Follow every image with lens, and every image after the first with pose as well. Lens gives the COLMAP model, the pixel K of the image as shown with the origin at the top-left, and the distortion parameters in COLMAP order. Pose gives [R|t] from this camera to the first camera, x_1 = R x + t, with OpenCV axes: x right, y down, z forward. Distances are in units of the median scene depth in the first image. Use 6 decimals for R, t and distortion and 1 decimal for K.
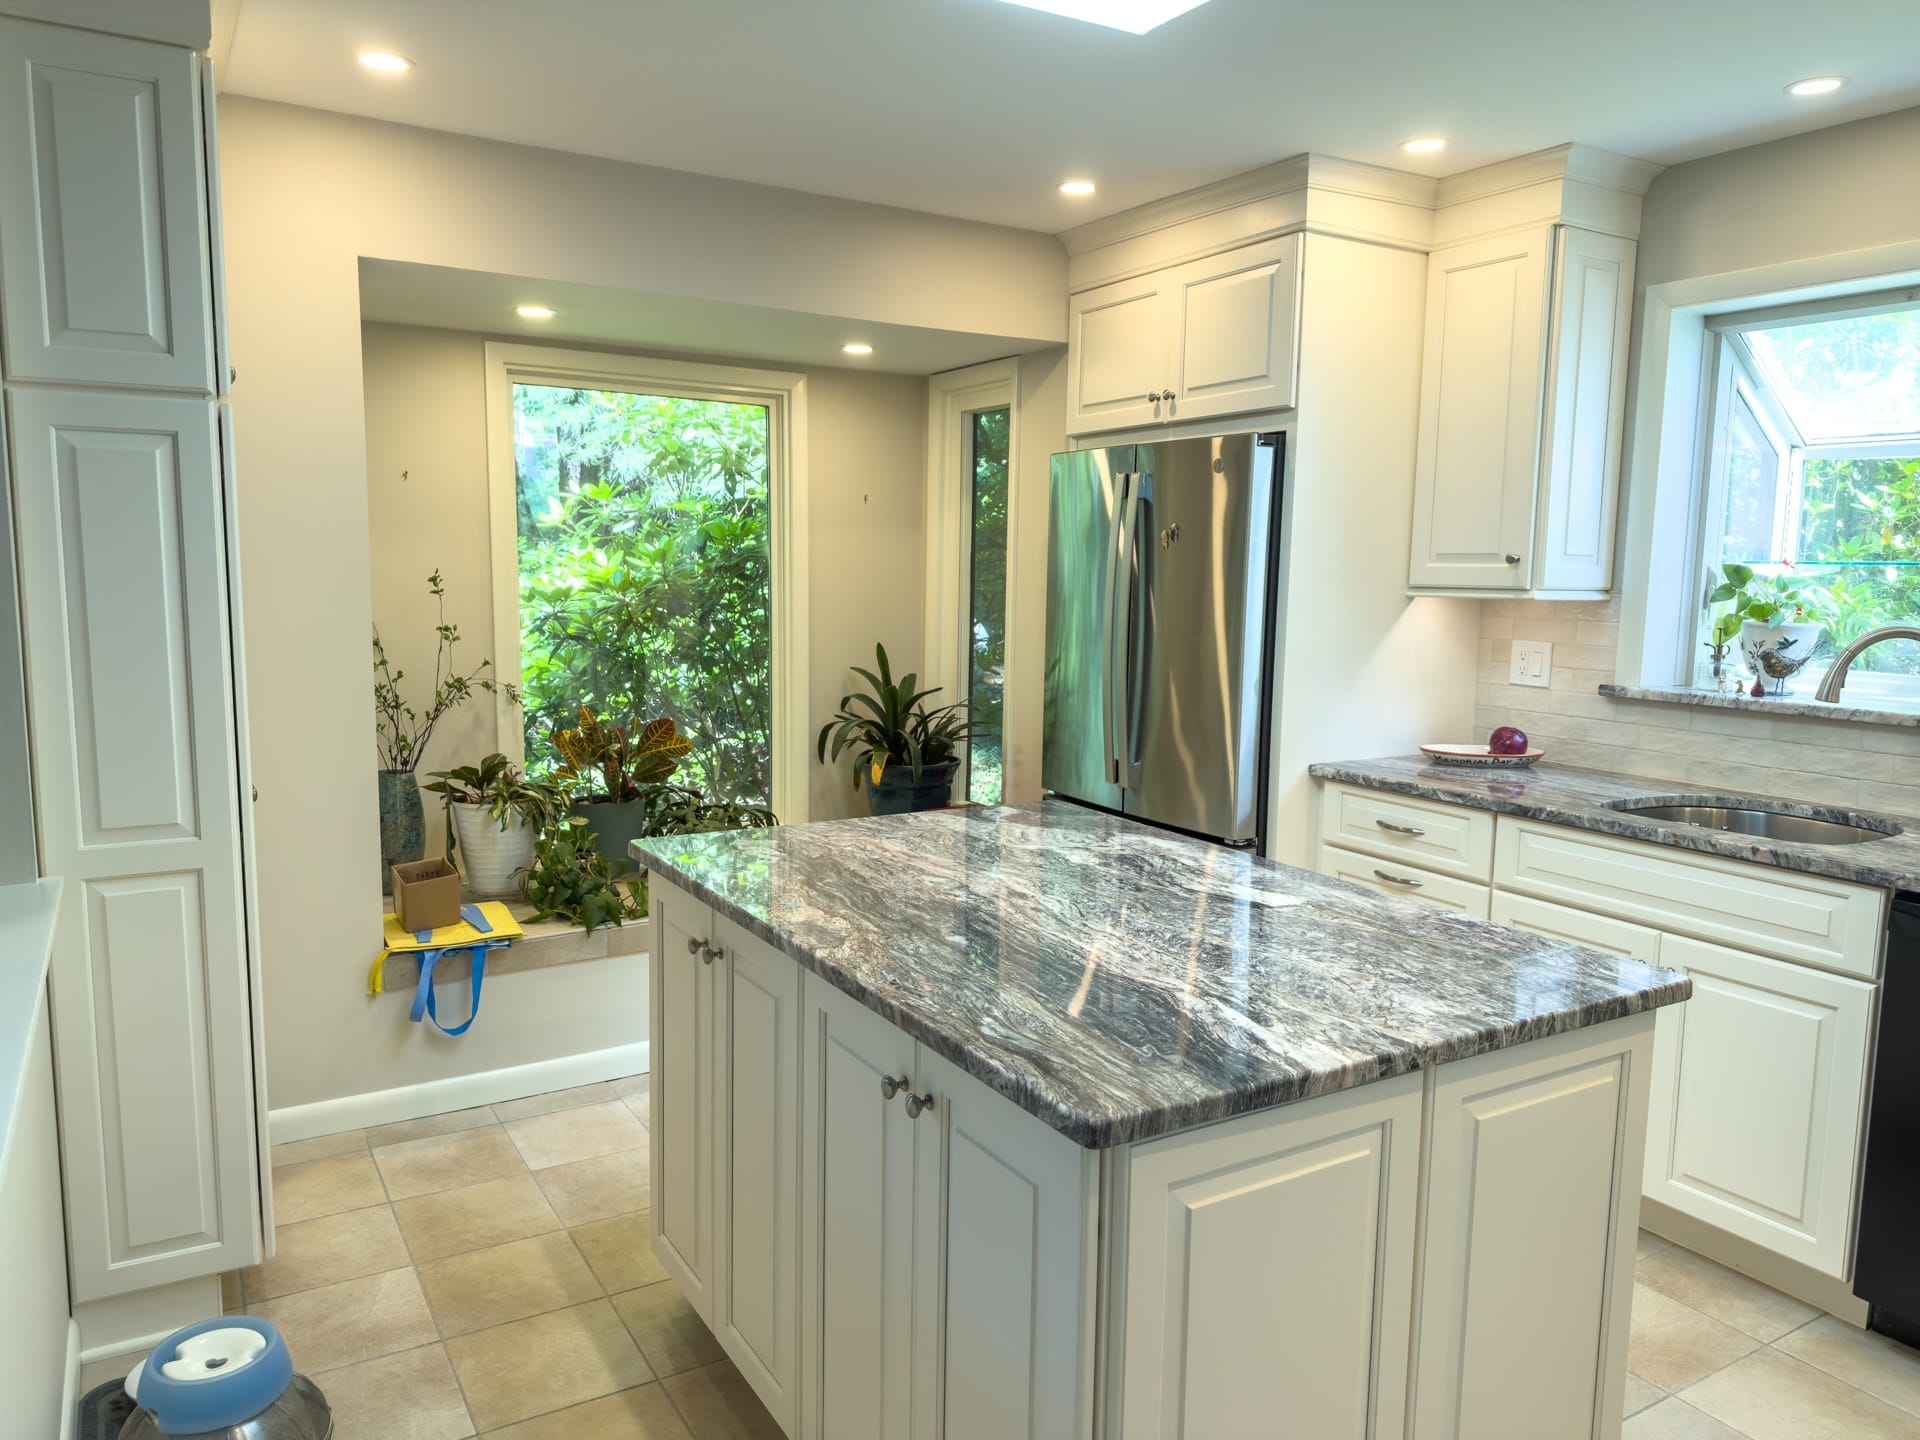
lens RADIAL K [[1334.5, 0, 964.9], [0, 1334.5, 727.1], [0, 0, 1]] dist [0.097231, -0.146260]
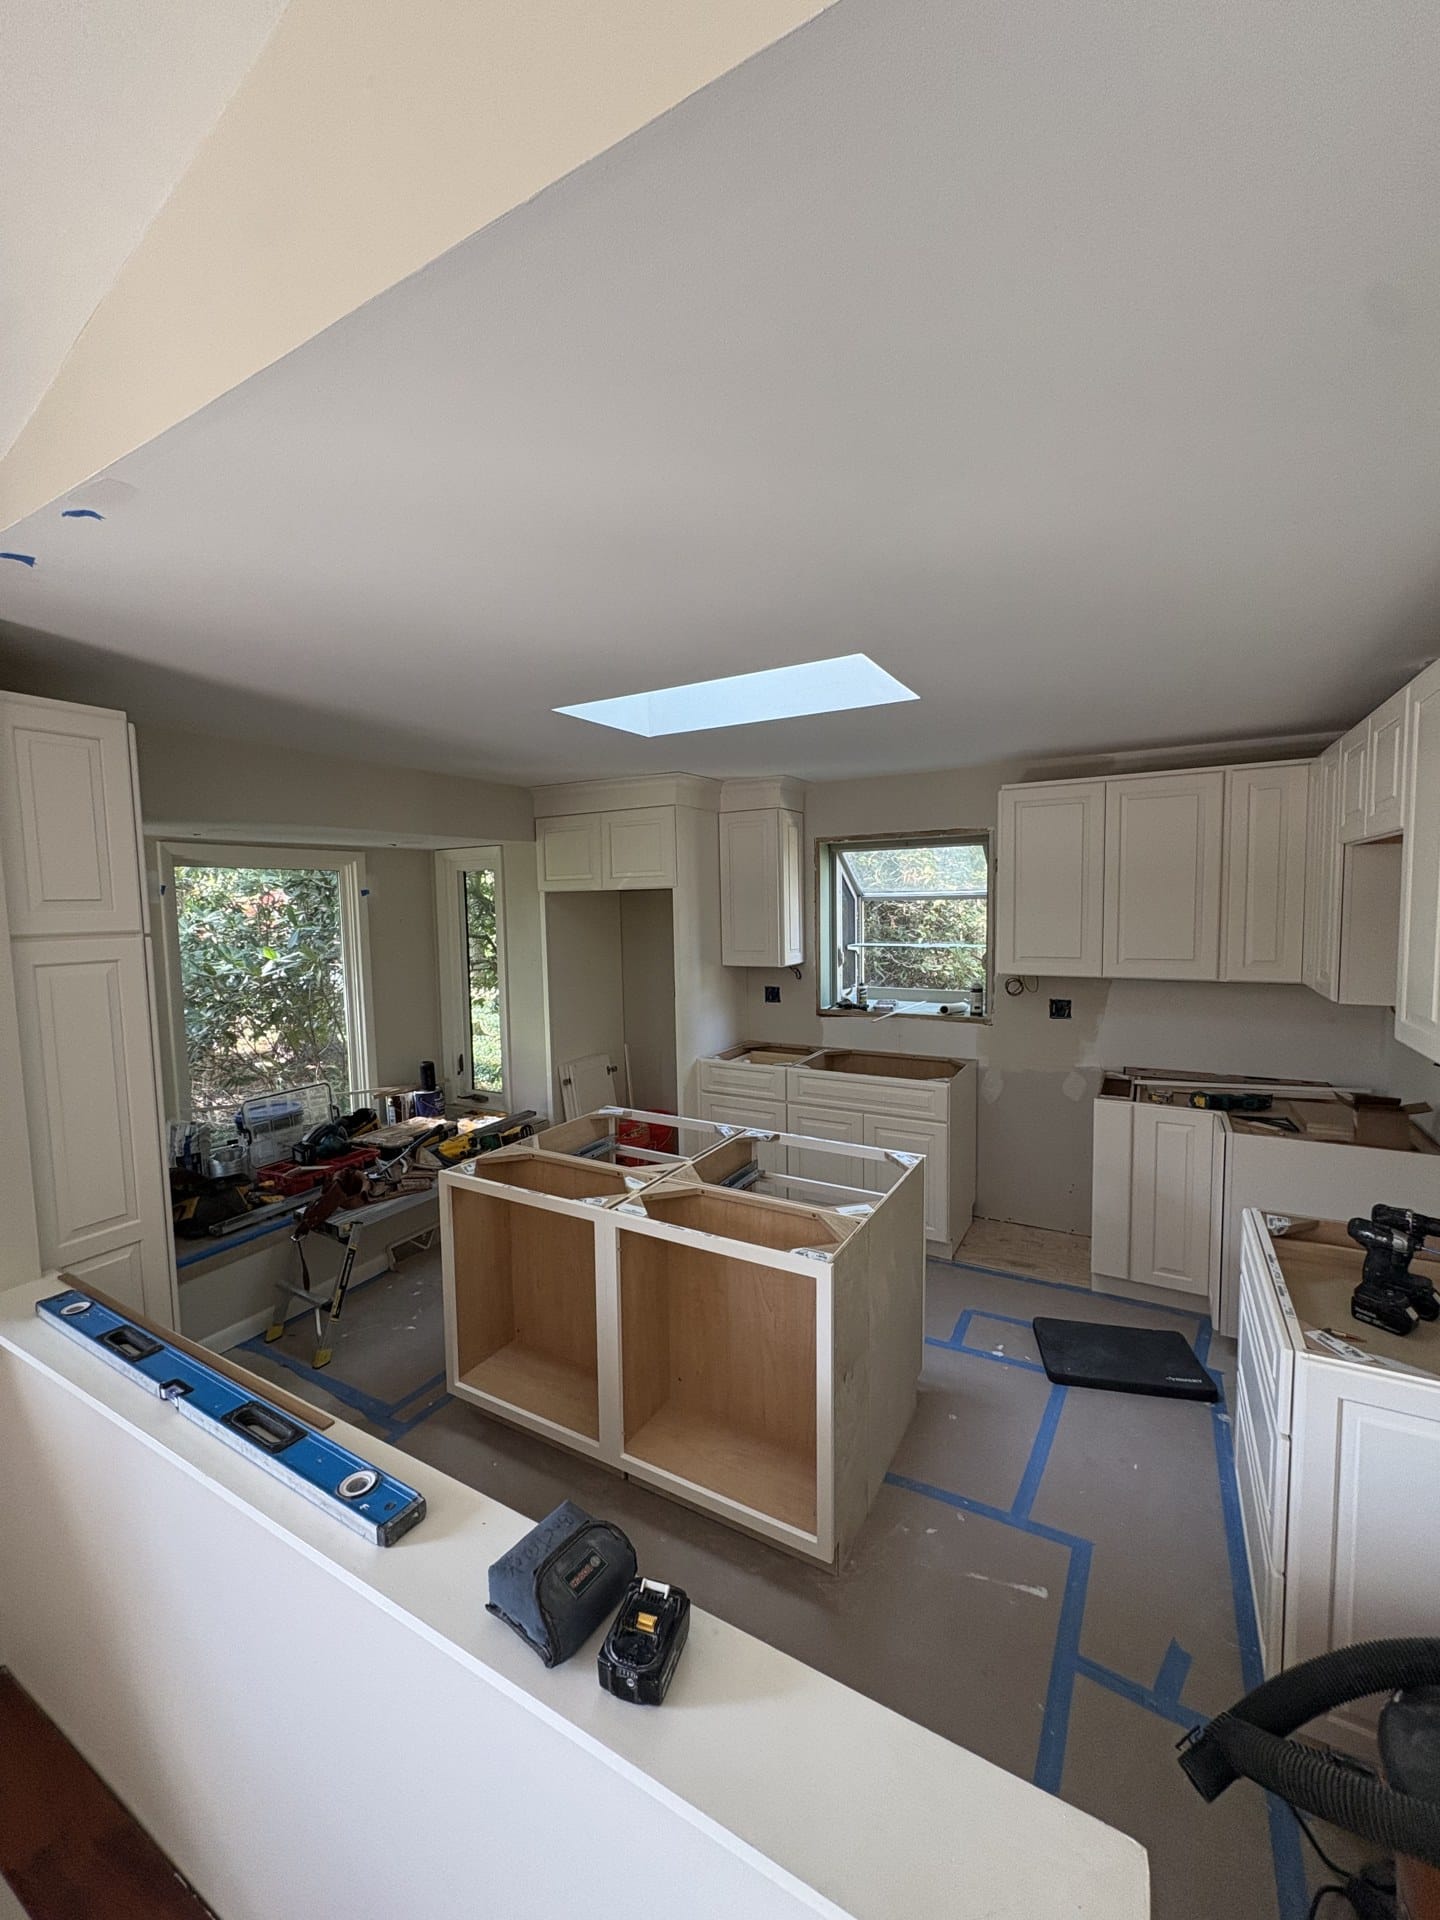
lens RADIAL K [[761.4, 0, 719.4], [0, 761.4, 962.7], [0, 0, 1]] dist [0.000196, 0.000362]
pose [[0.875636, -0.072262, 0.477535, -0.295443], [0.090816, 0.995742, -0.015846, -0.103142], [-0.474356, 0.057243, 0.878470, -0.071499]]
